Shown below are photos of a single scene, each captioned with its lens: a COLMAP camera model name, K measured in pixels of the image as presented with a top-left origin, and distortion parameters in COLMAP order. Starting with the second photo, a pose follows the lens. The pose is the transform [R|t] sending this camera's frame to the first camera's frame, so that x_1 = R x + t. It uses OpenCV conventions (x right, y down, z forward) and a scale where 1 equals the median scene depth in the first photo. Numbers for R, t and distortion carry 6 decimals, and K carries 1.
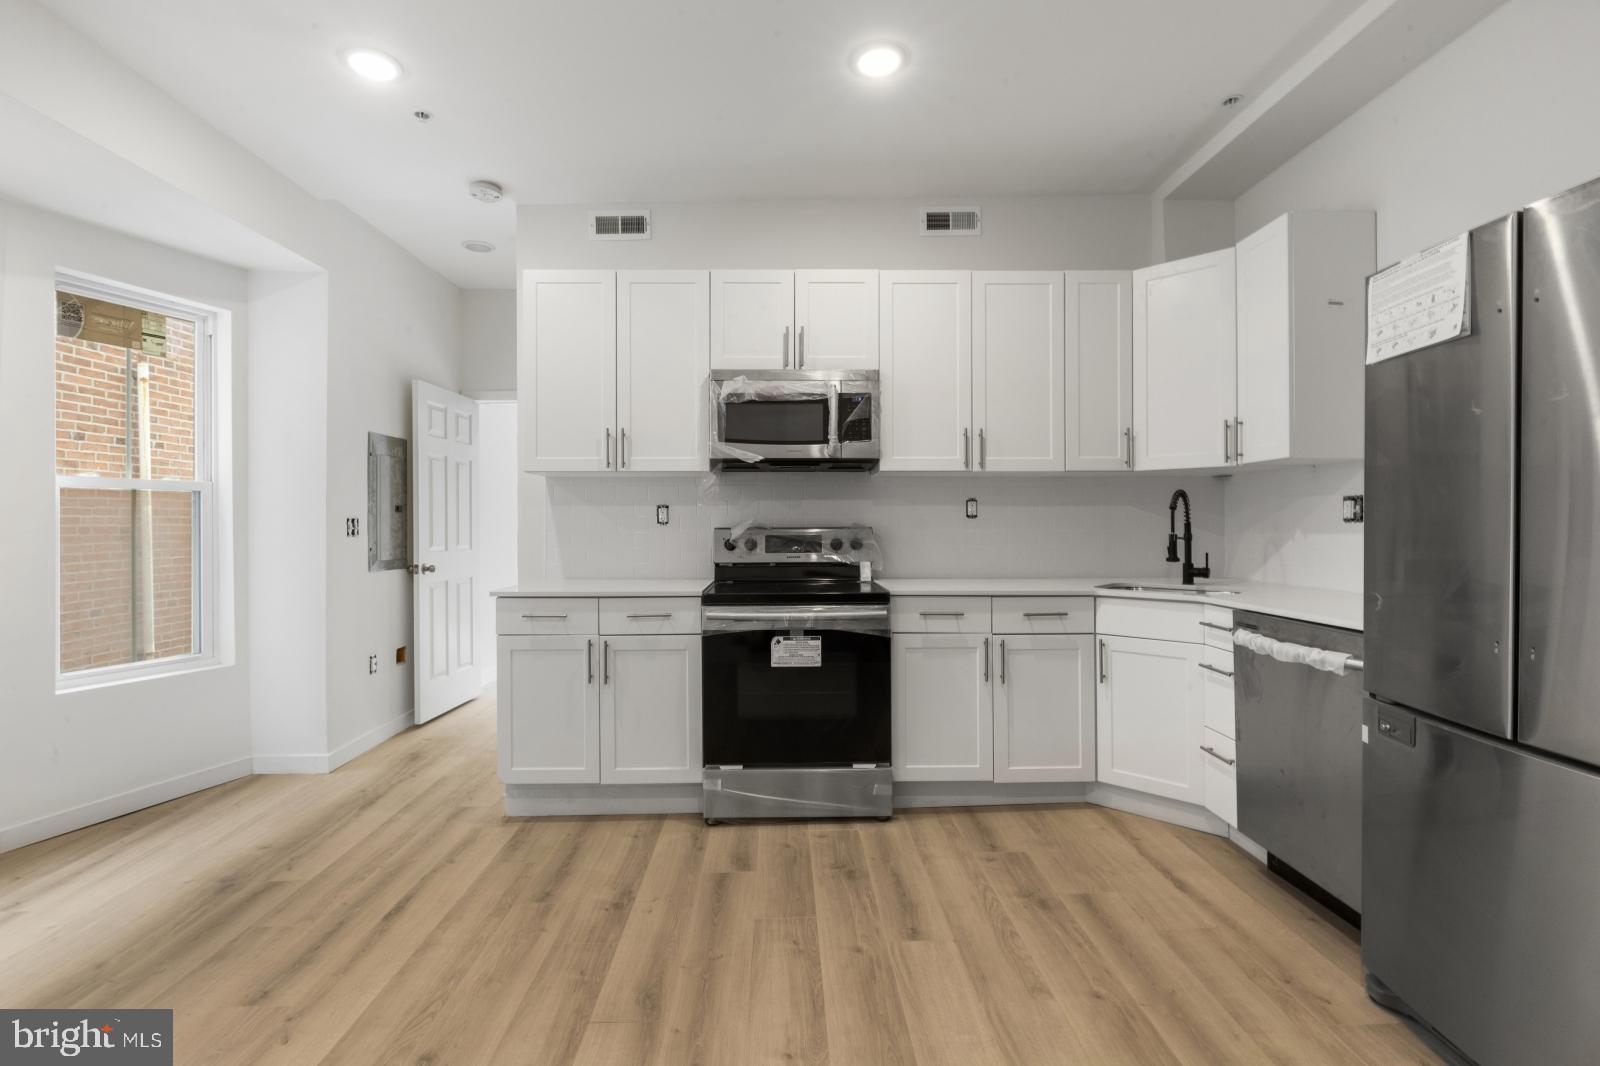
lens RADIAL K [[731.9, 0, 791.4], [0, 731.9, 521.7], [0, 0, 1]] dist [-0.004546, -0.000310]
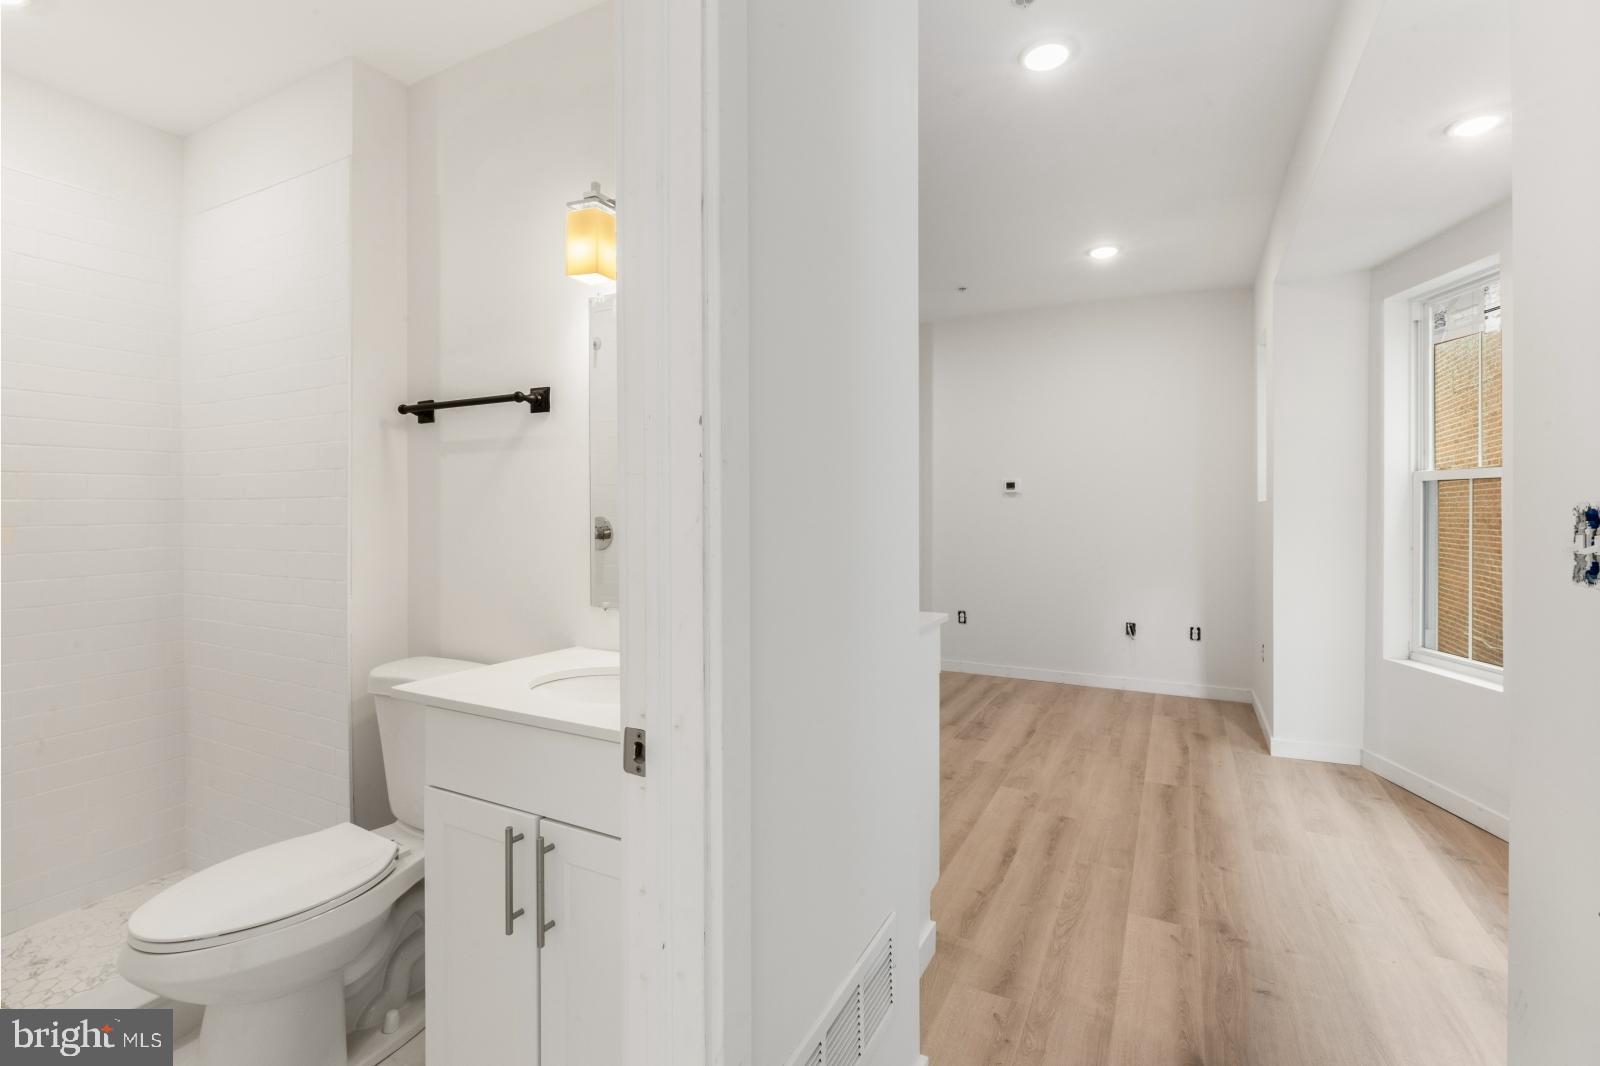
lens RADIAL K [[723.3, 0, 789.5], [0, 723.3, 514.0], [0, 0, 1]] dist [0.000233, -0.001382]
pose [[-0.878234, 0.002970, 0.478221, -0.623996], [0.002519, 0.999996, -0.001583, -0.004960], [-0.478224, -0.000186, -0.878238, 1.726531]]
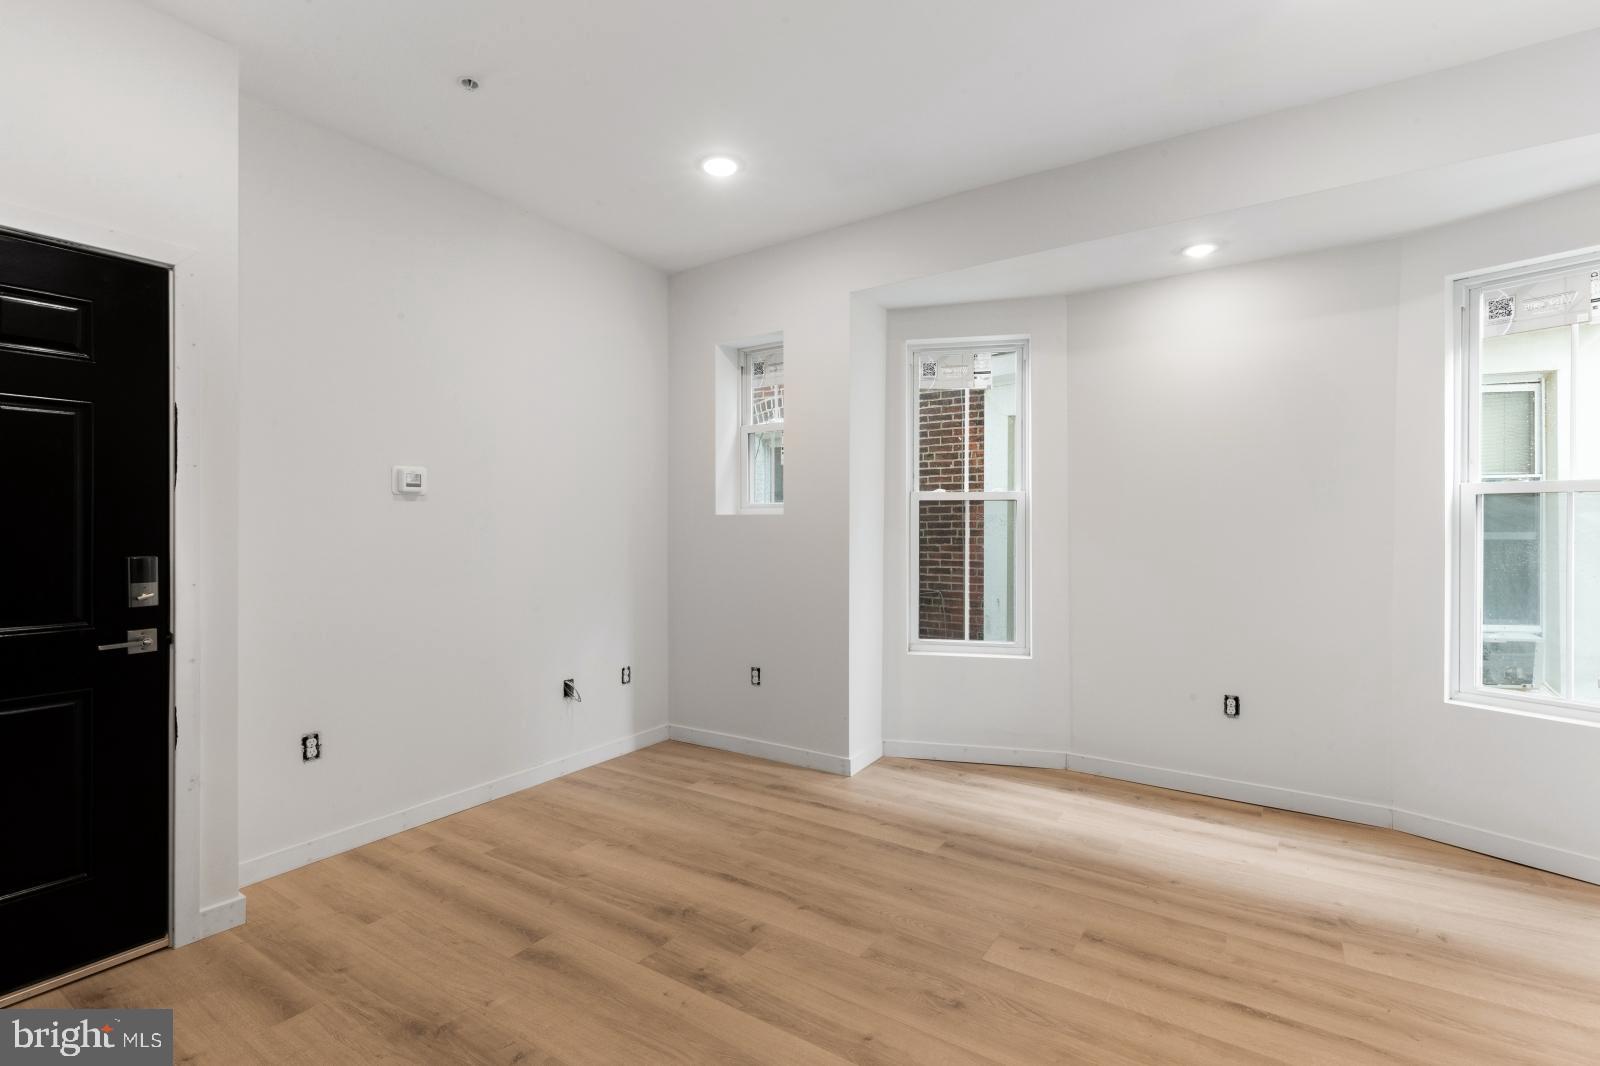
lens RADIAL K [[741.7, 0, 787.5], [0, 741.7, 528.8], [0, 0, 1]] dist [0.006003, -0.000606]
pose [[-0.573500, 0.012107, -0.819116, 0.350937], [0.005543, 0.999925, 0.010898, -0.019813], [0.819187, 0.001709, -0.573524, 0.835110]]
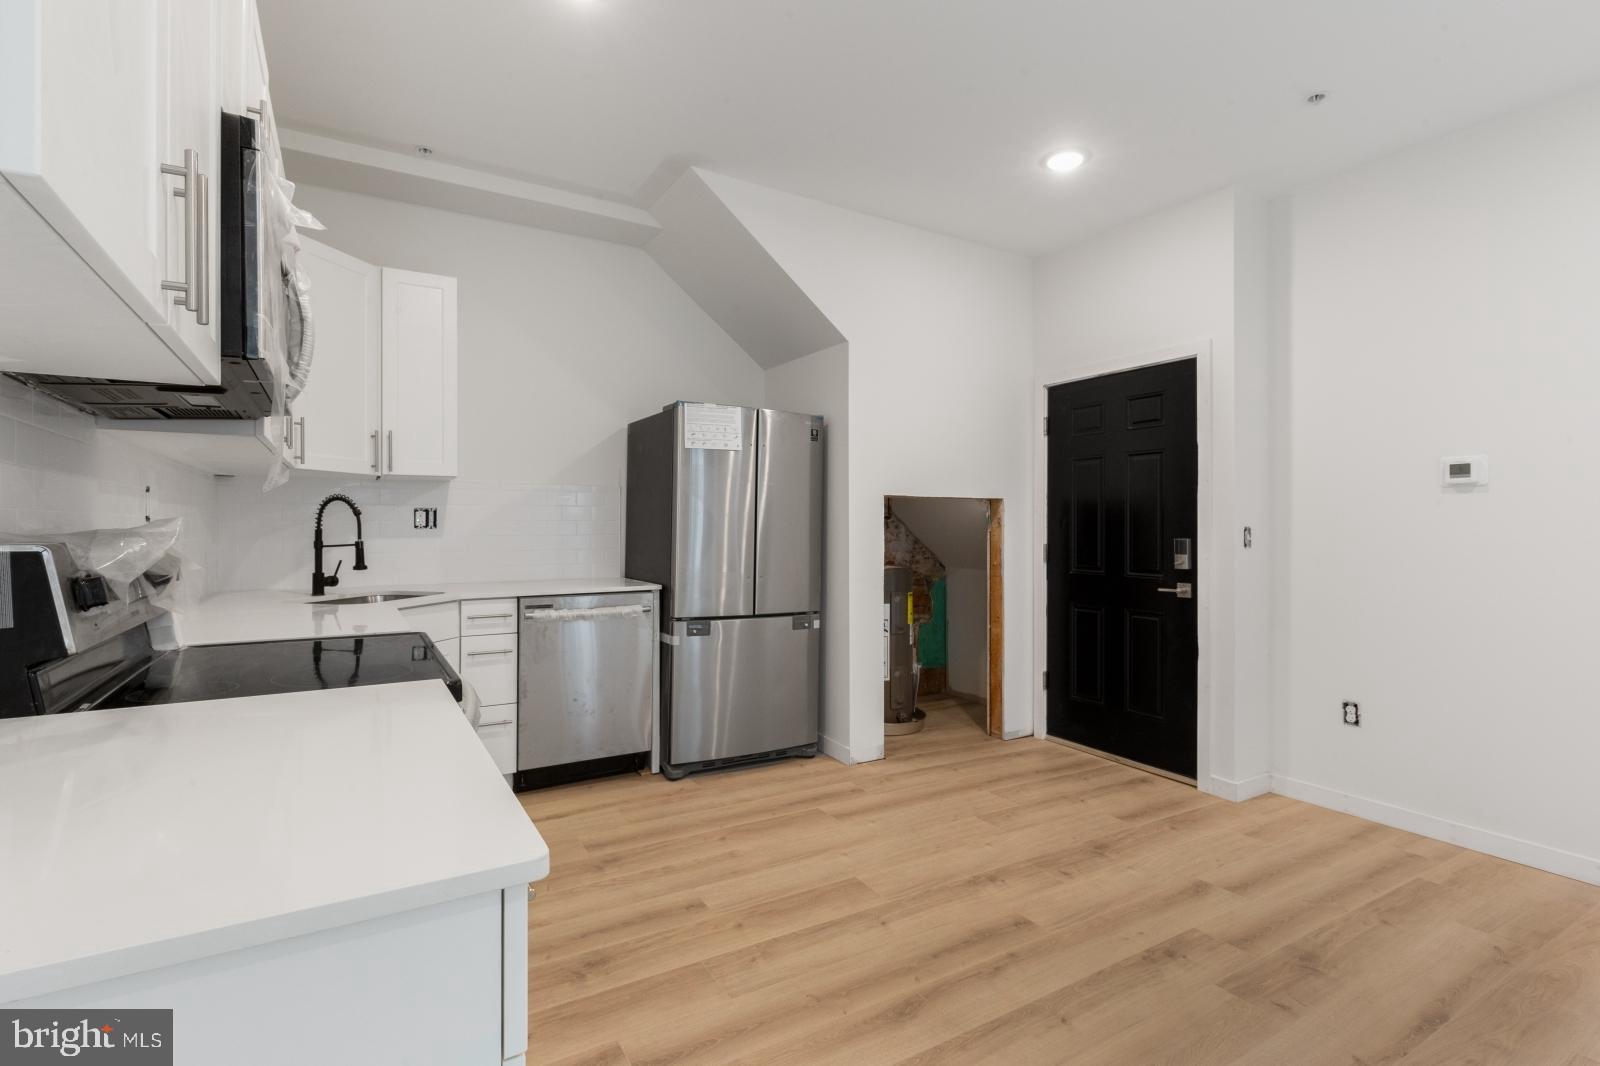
lens RADIAL K [[745.2, 0, 791.3], [0, 745.2, 526.4], [0, 0, 1]] dist [-0.001629, -0.000938]
pose [[-0.503442, 0.003070, 0.864023, -0.636082], [-0.002144, 0.999986, -0.004803, 0.001092], [-0.864026, -0.004270, -0.503429, 1.053223]]
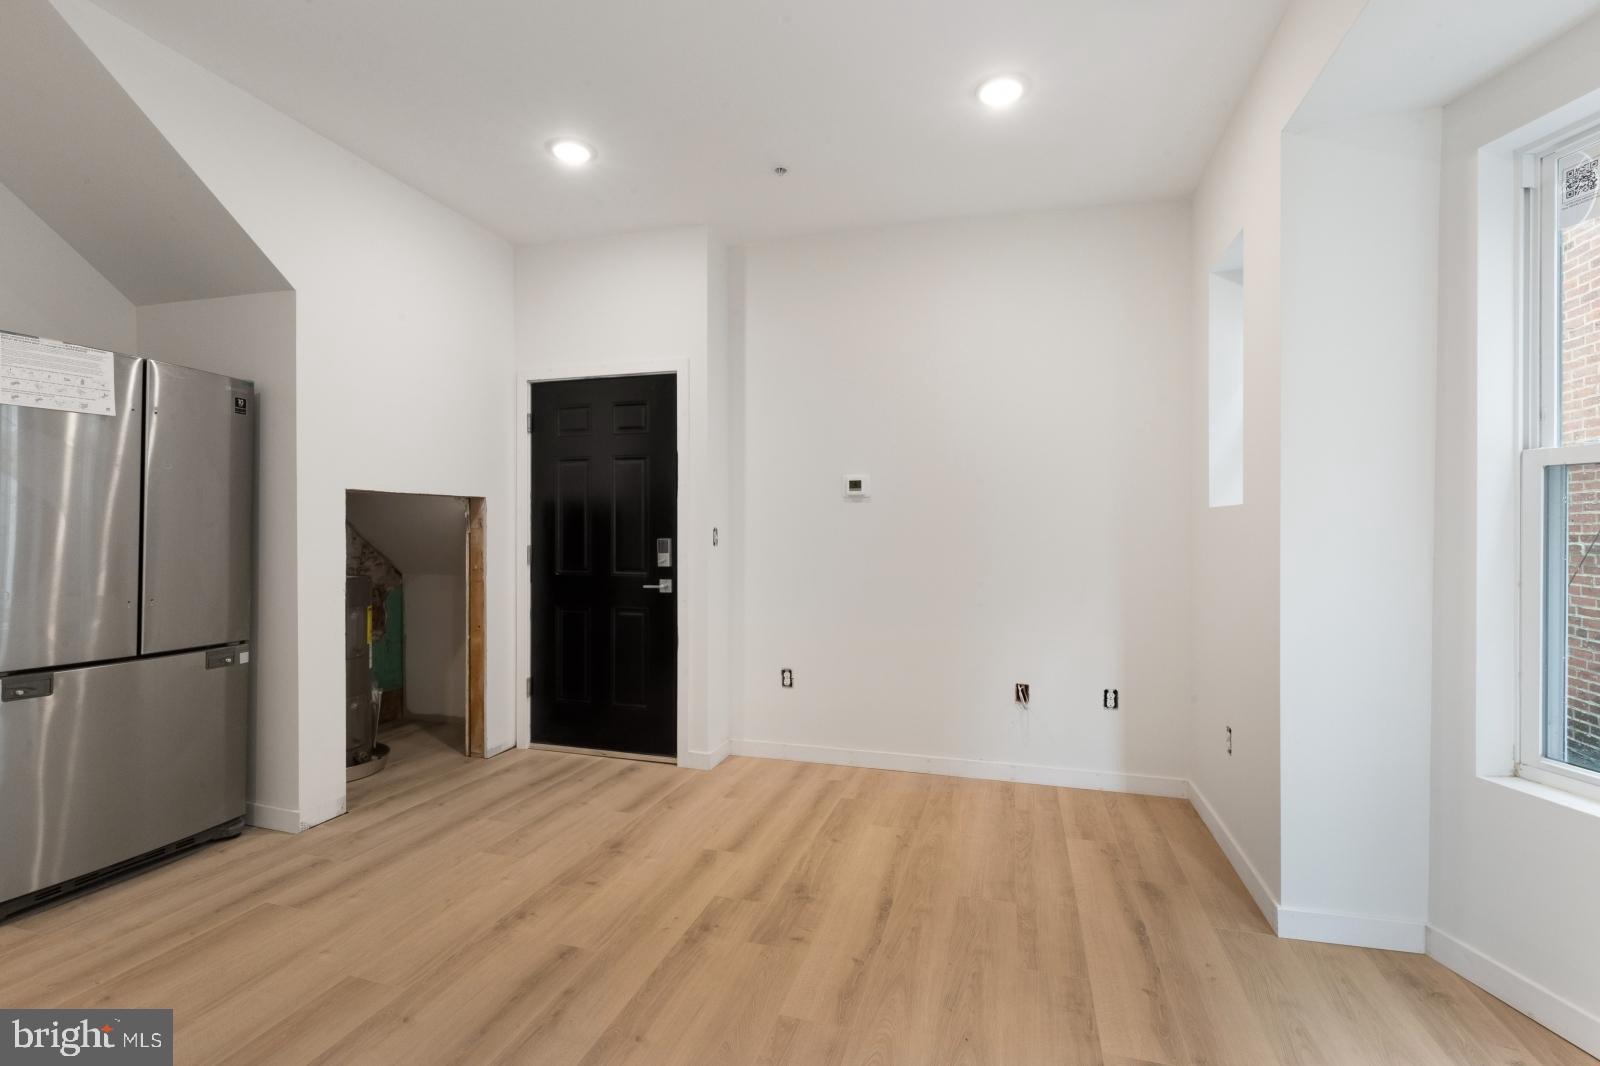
lens RADIAL K [[741.7, 0, 787.5], [0, 741.7, 528.8], [0, 0, 1]] dist [0.006003, -0.000606]
pose [[-0.954704, 0.003094, 0.297540, -0.504109], [0.002518, 0.999994, -0.002320, 0.000254], [-0.297545, -0.001465, -0.954707, 1.080663]]
